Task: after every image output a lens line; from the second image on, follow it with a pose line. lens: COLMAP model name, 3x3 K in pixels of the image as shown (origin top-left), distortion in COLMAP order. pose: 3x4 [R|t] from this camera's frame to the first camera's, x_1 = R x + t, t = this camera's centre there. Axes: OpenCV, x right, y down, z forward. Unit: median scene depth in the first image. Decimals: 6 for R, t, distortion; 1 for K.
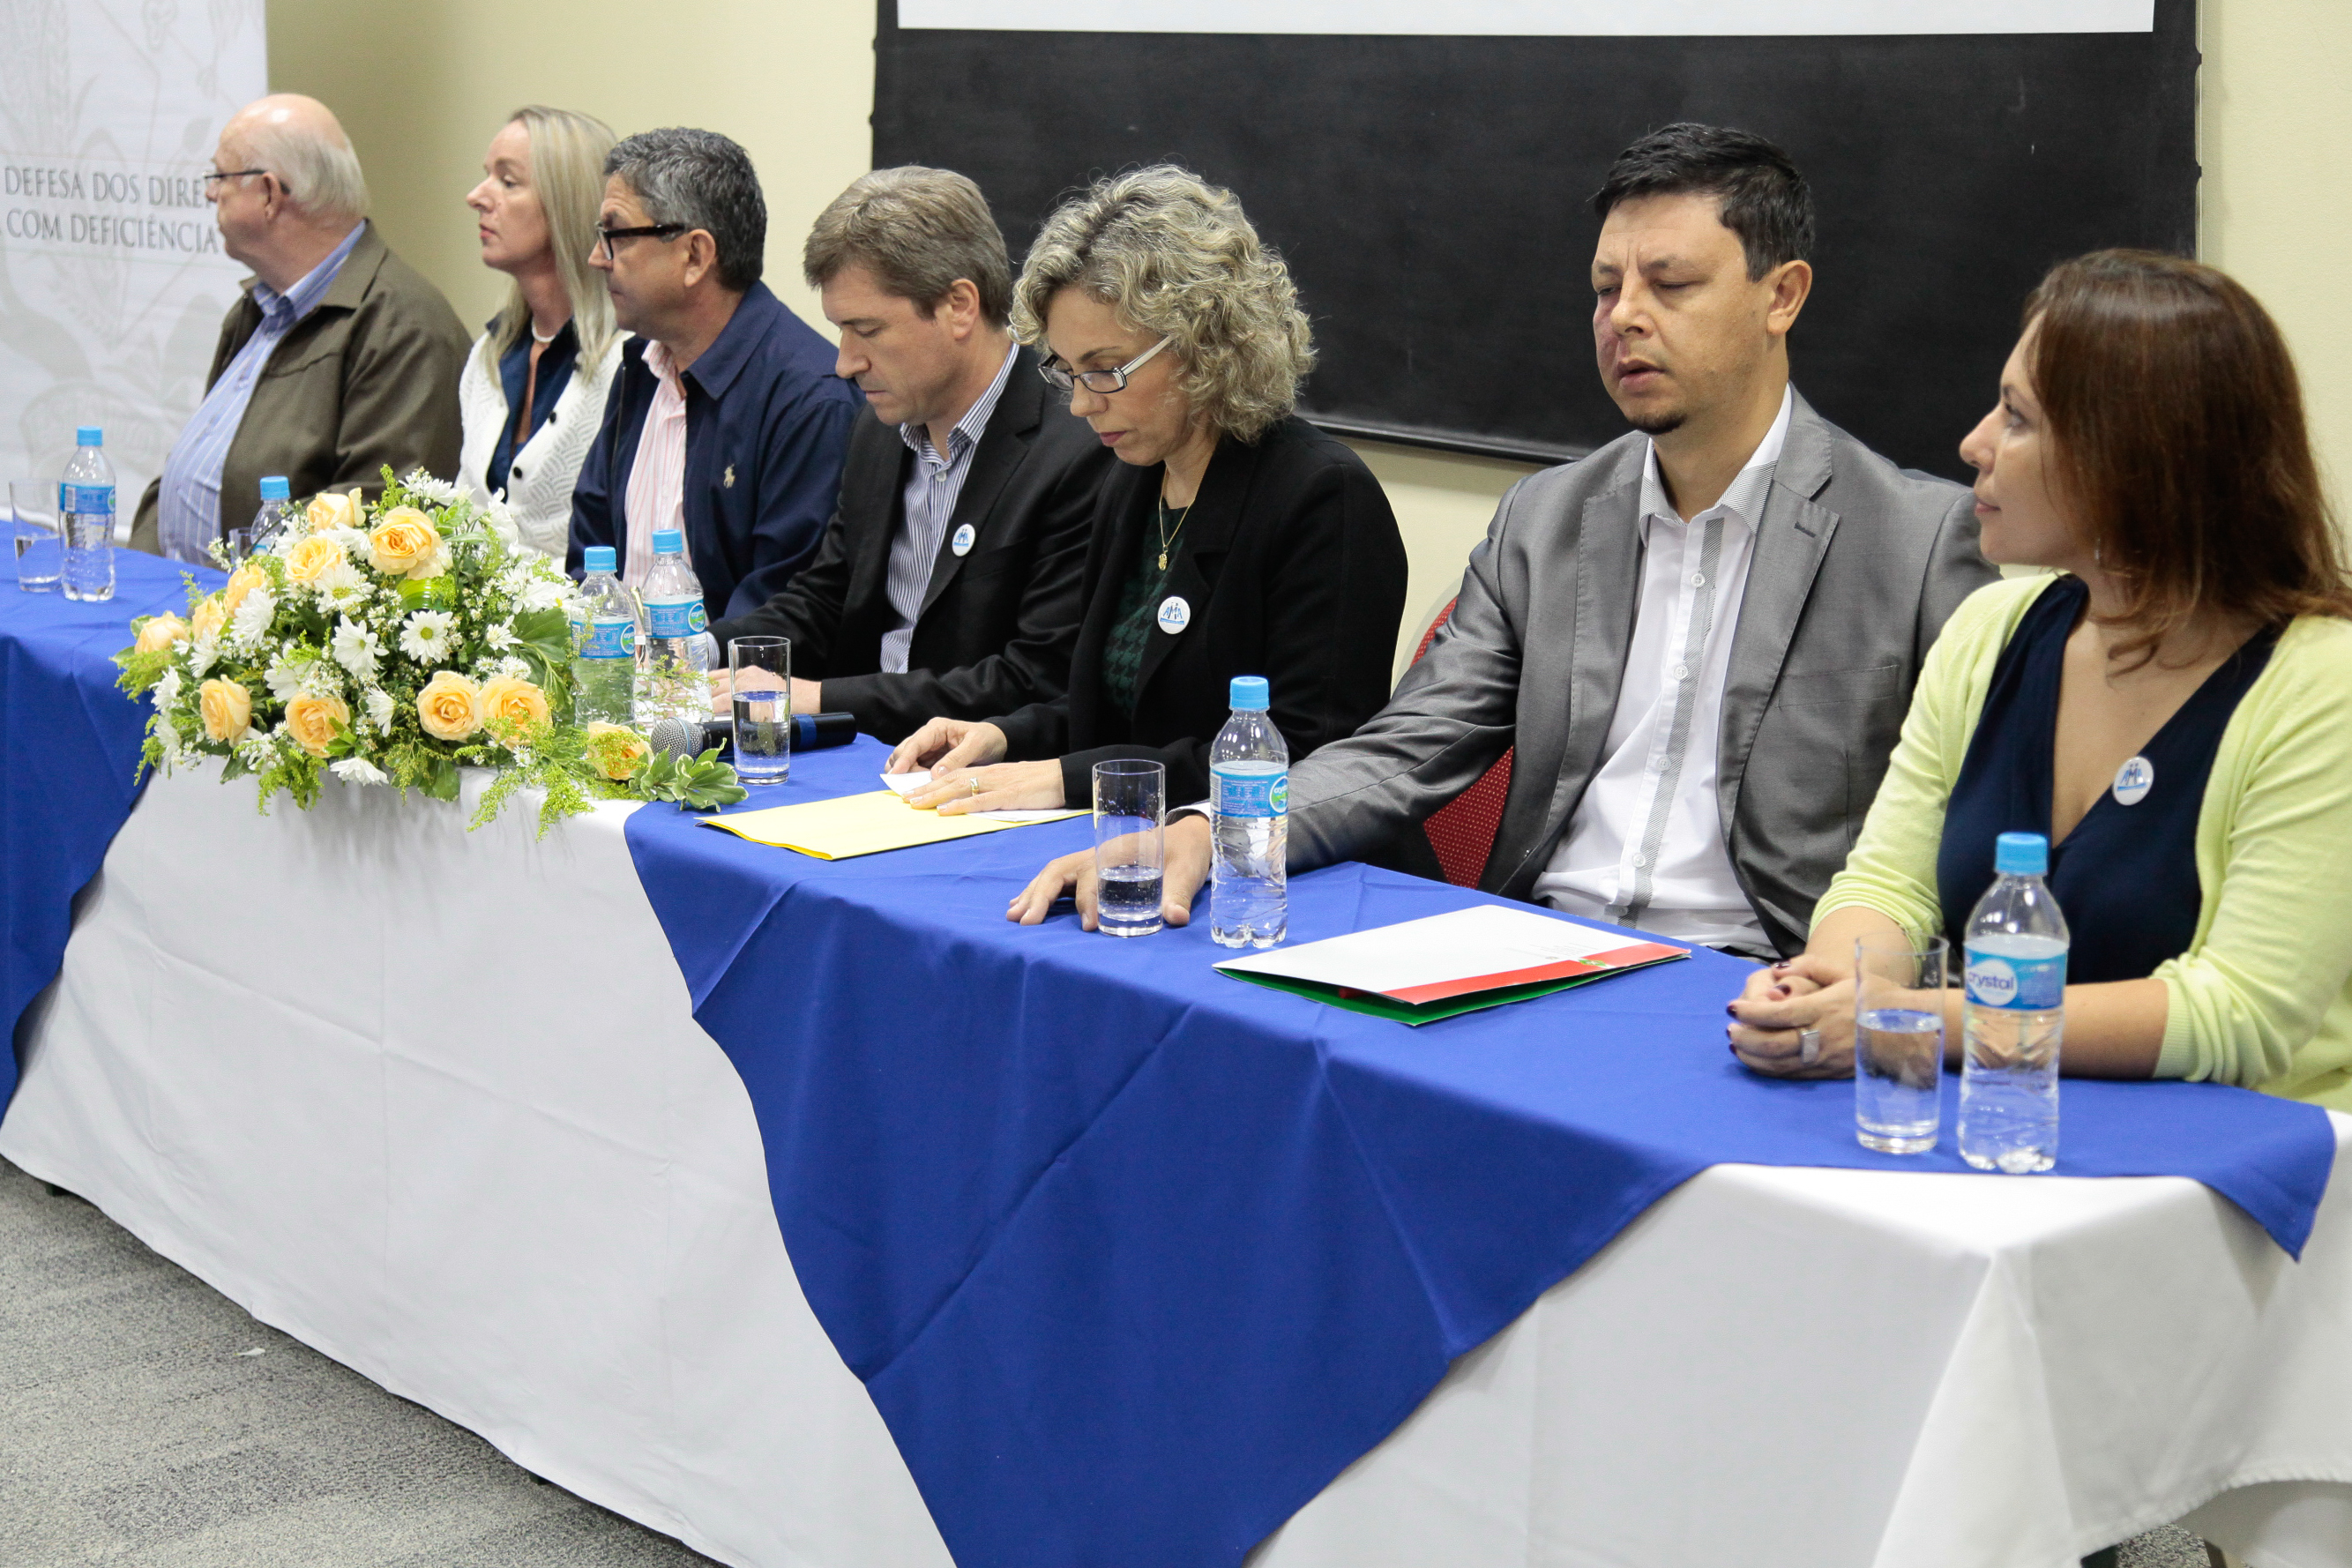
lens RADIAL K [[3717.1, 0, 1180.8], [0, 3717.1, 801.1], [0, 0, 1]] dist [0.136642, 0.175582]
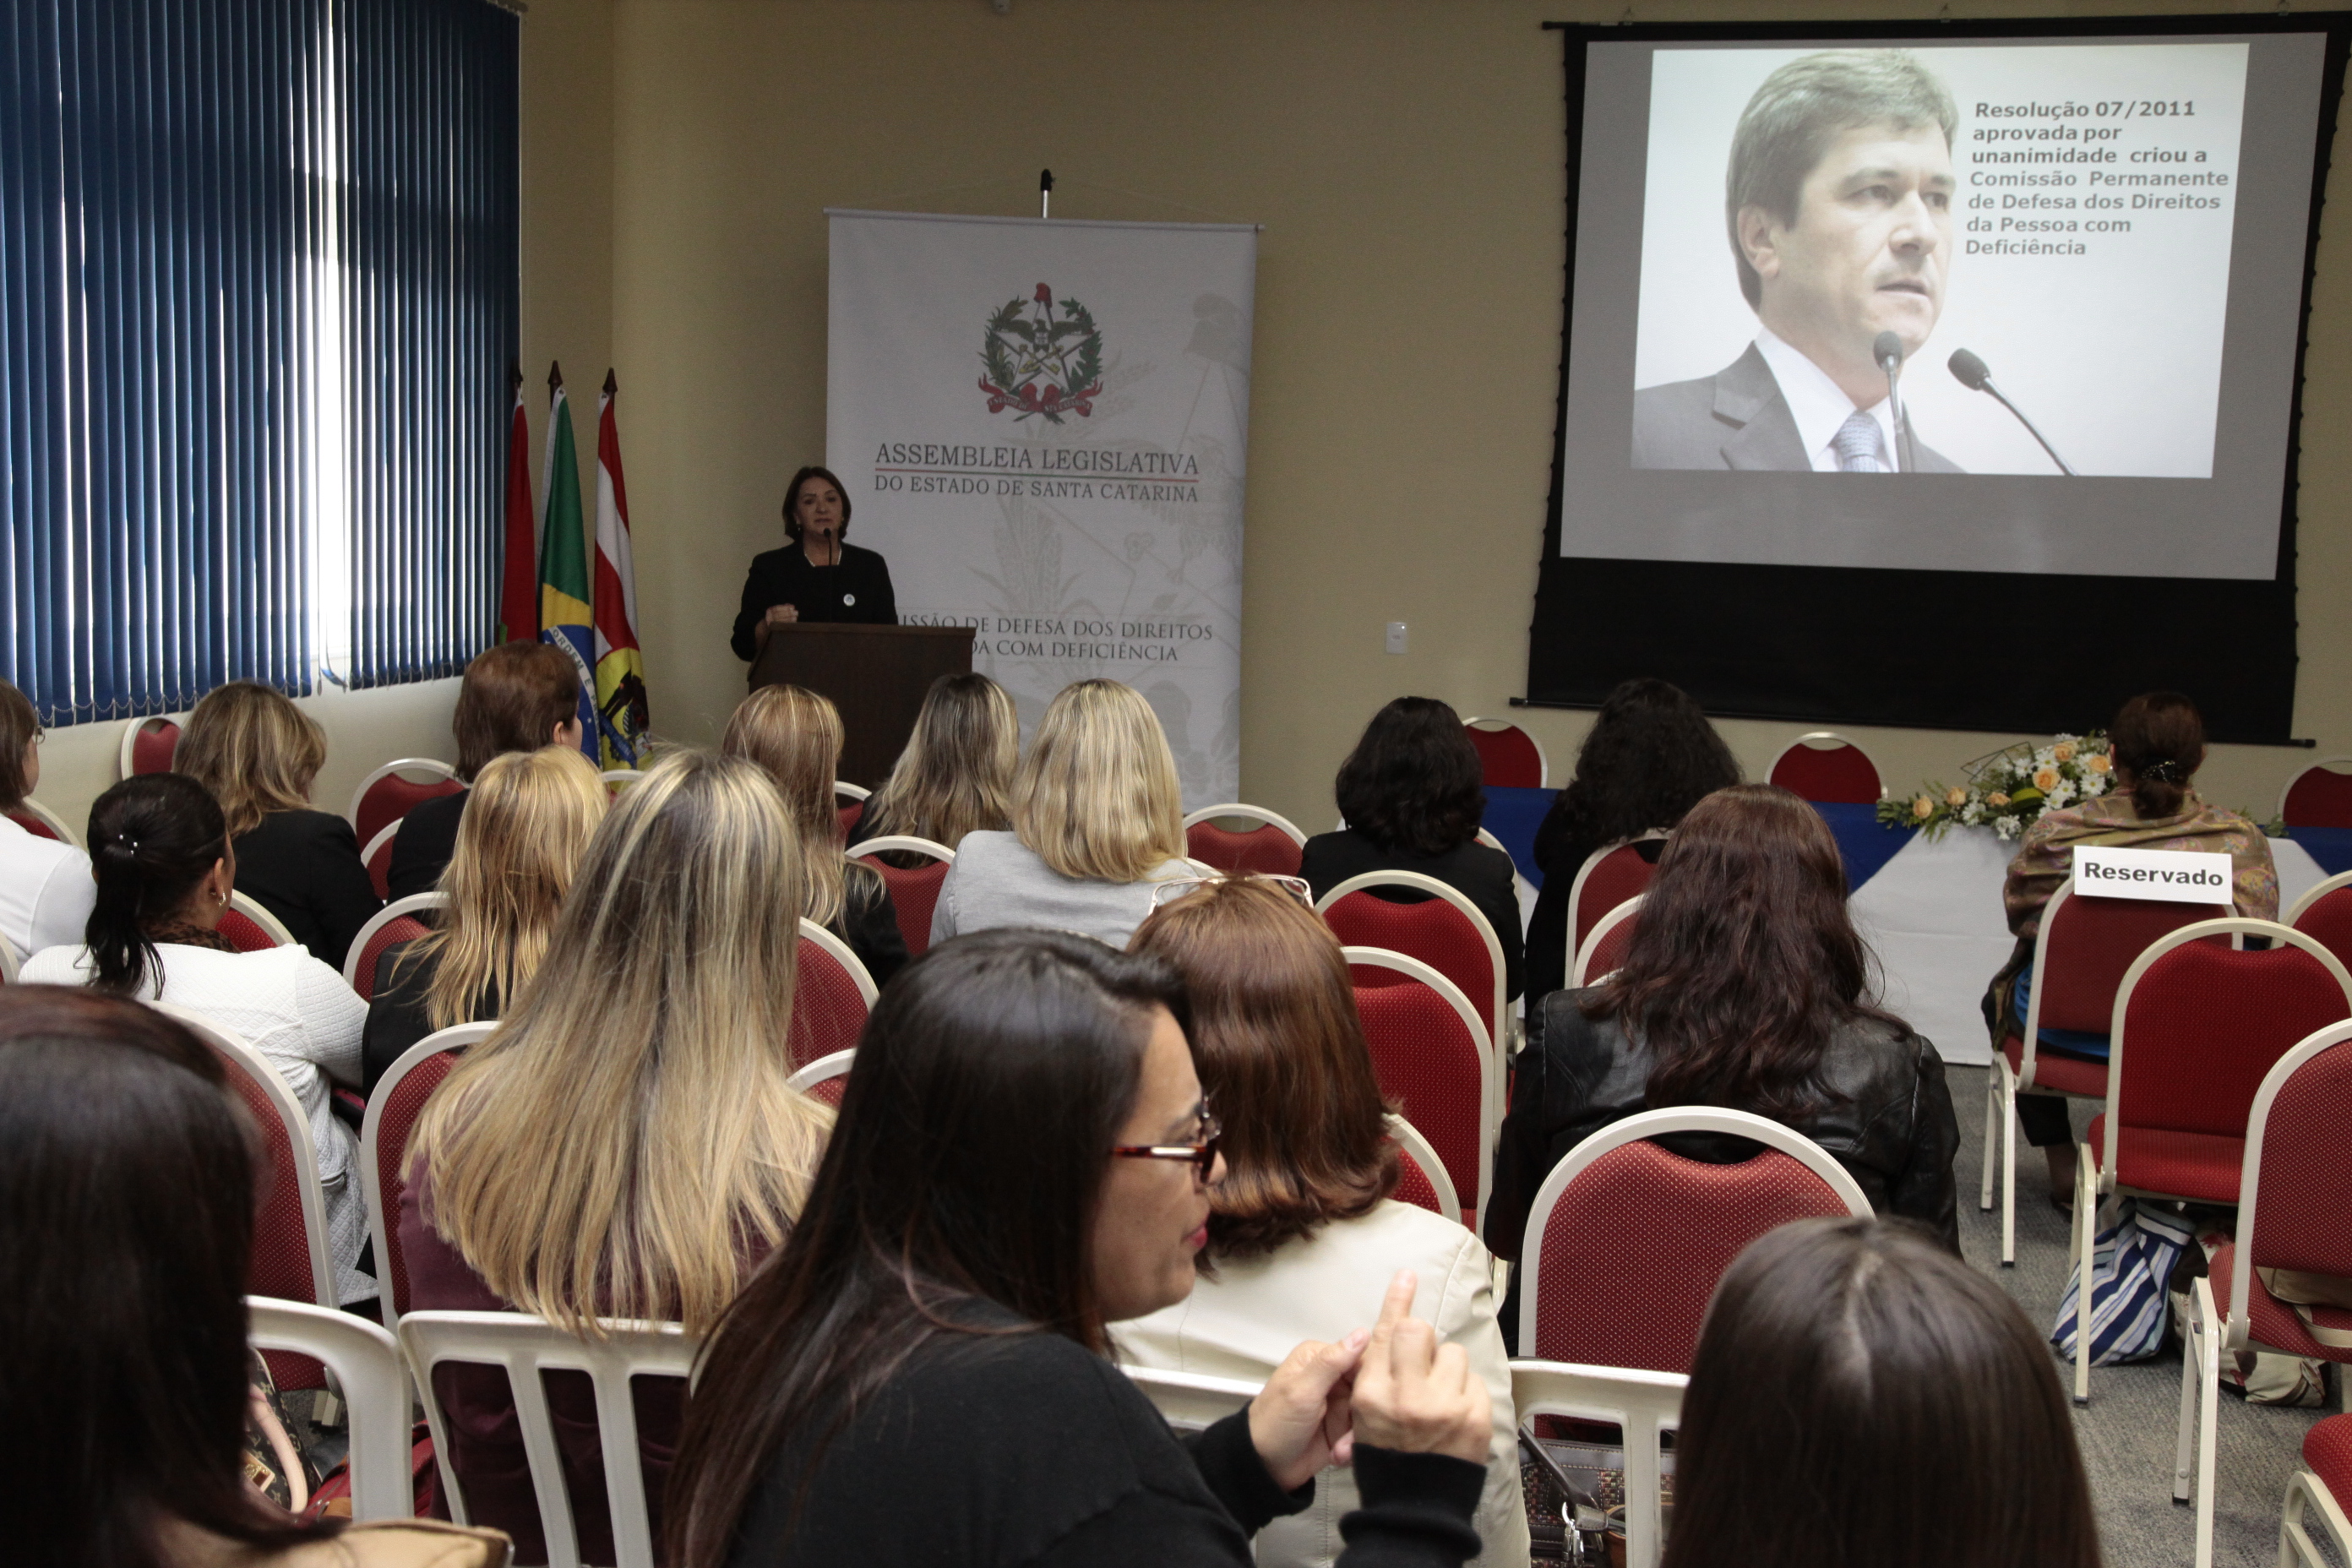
lens RADIAL K [[2400.4, 0, 1164.5], [0, 2400.4, 779.5], [0, 0, 1]] dist [0.032671, 0.023743]
pose [[0.749482, -0.029283, 0.661377, -2.678879], [0.100891, 0.992404, -0.070391, 0.012568], [-0.654292, 0.119484, 0.746743, 0.161176]]
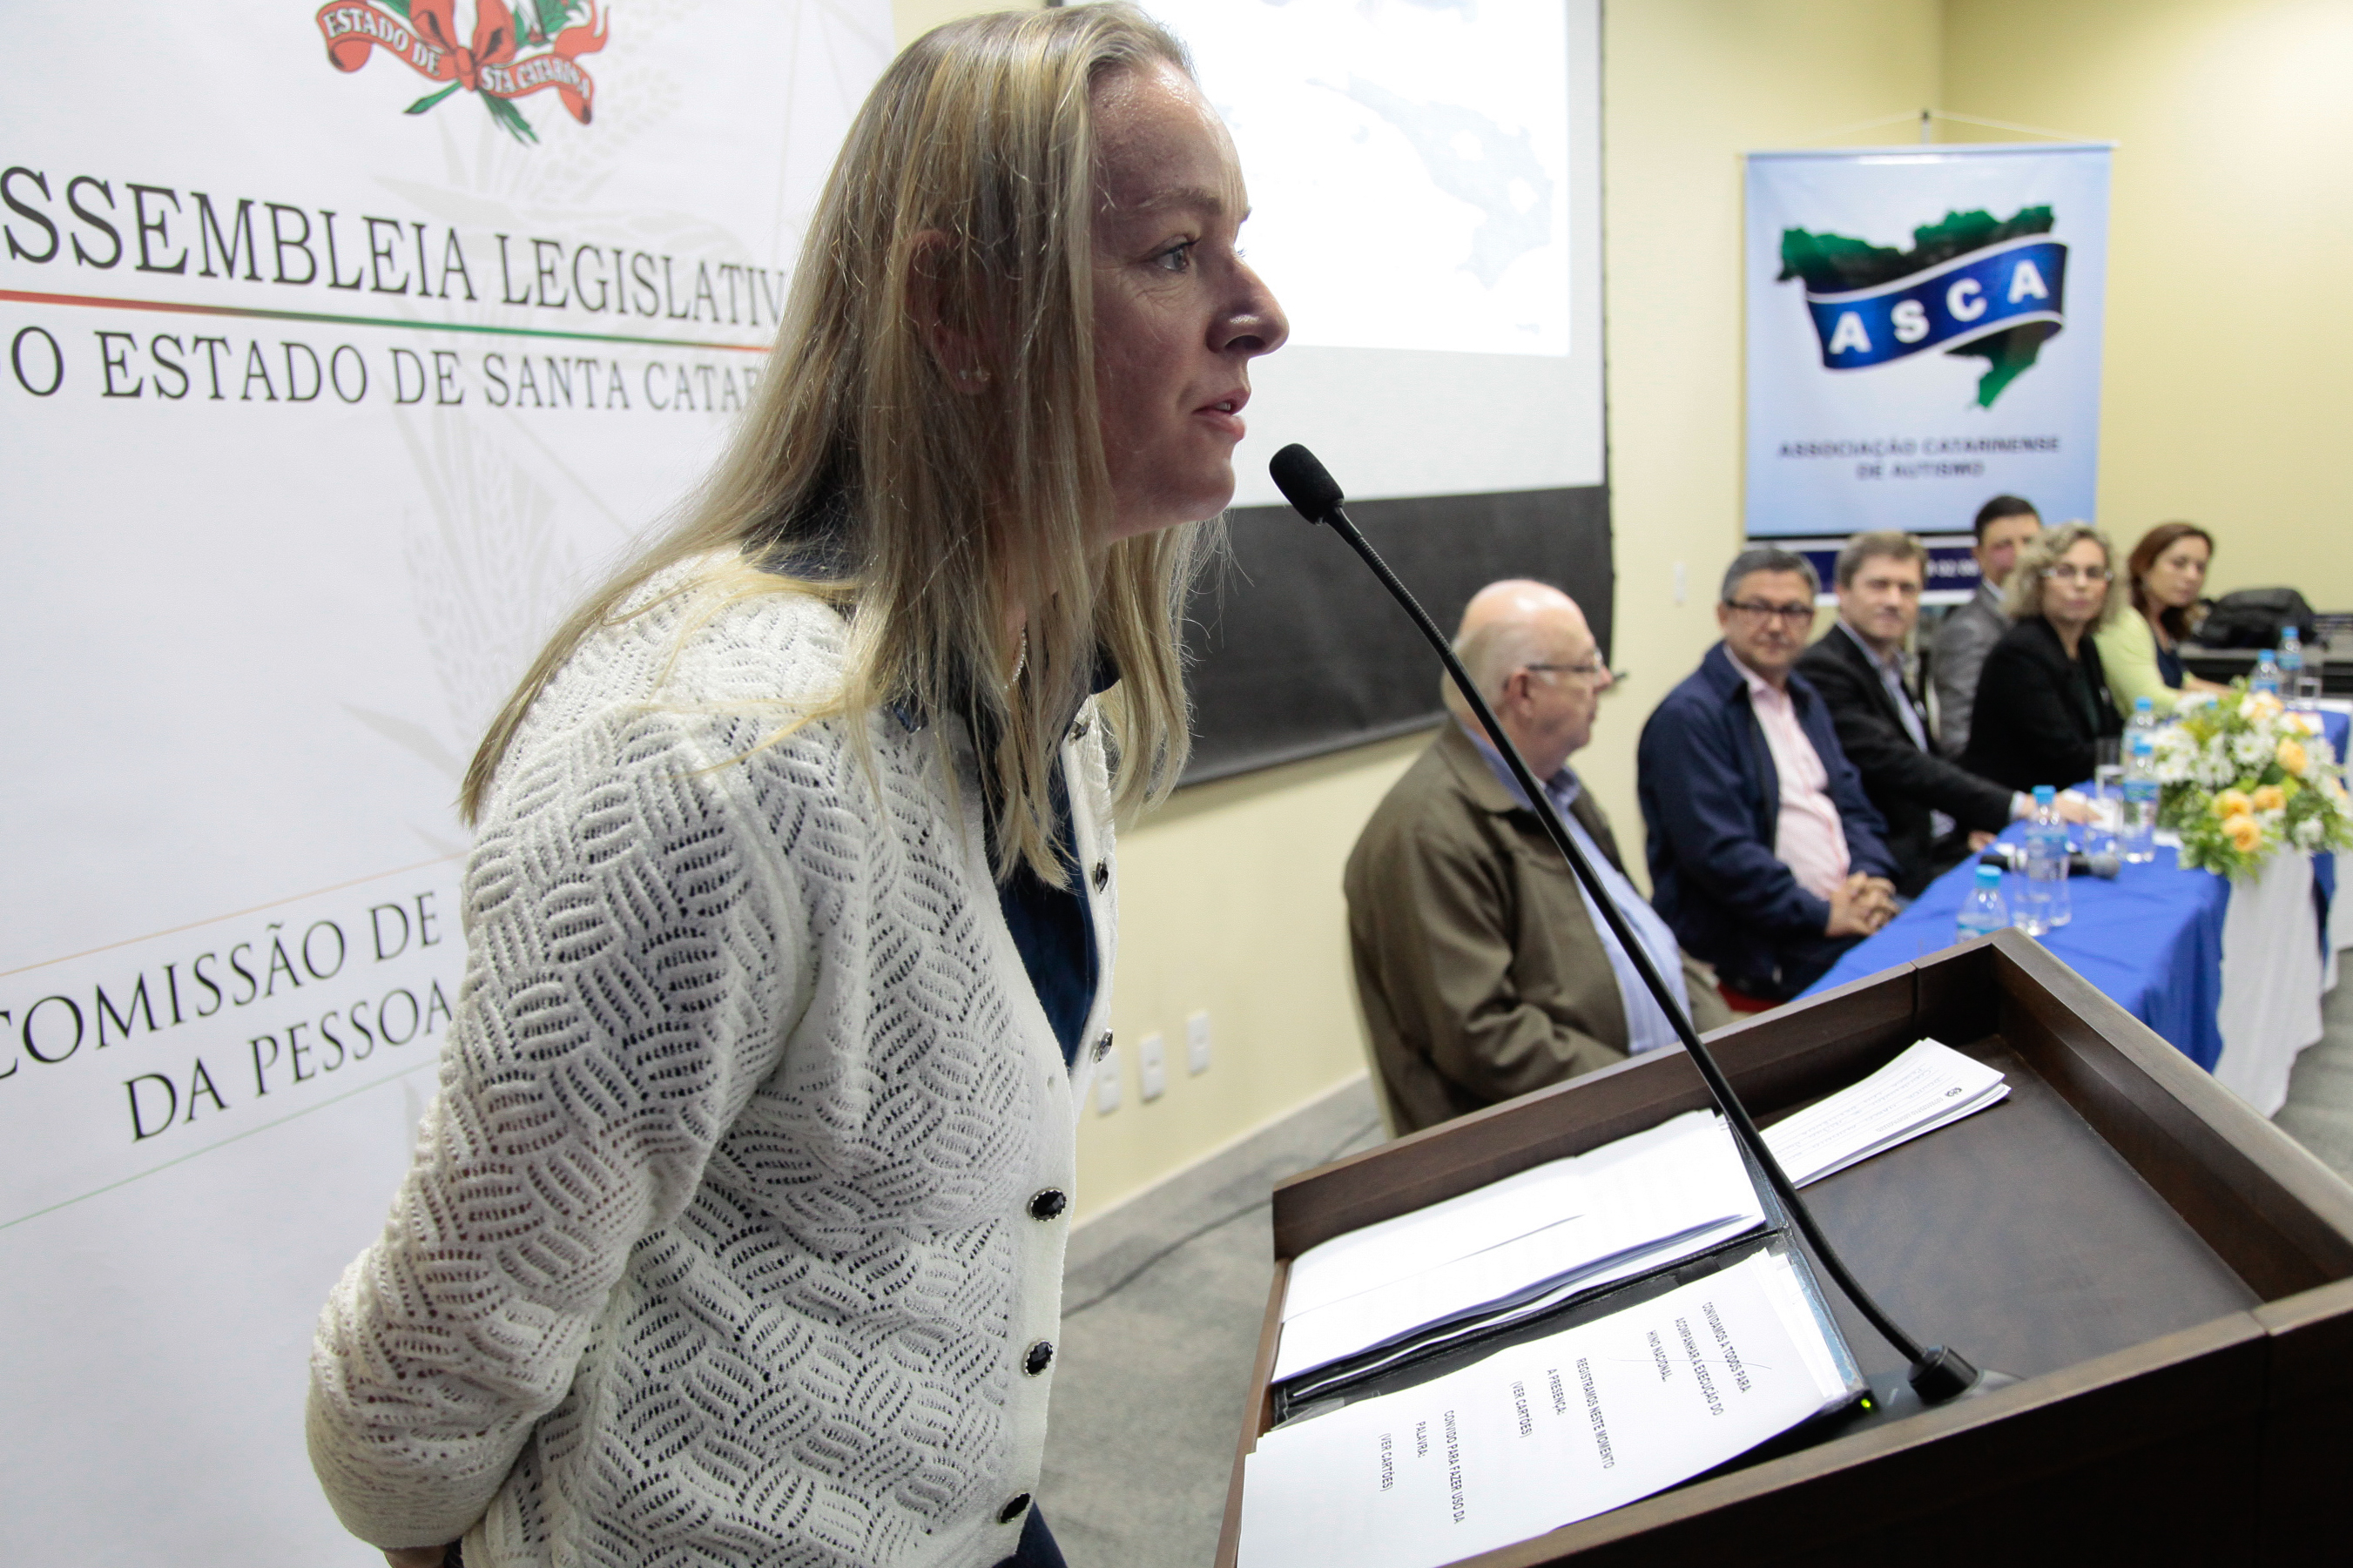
lens RADIAL K [[2069.5, 0, 1129.6], [0, 2069.5, 793.6], [0, 0, 1]] dist [-0.054299, 0.075811]
pose [[-0.303301, -0.120078, 0.945299, -1.509821], [0.247627, 0.948014, 0.199875, -0.541485], [-0.920157, 0.294704, -0.257799, 2.538807]]
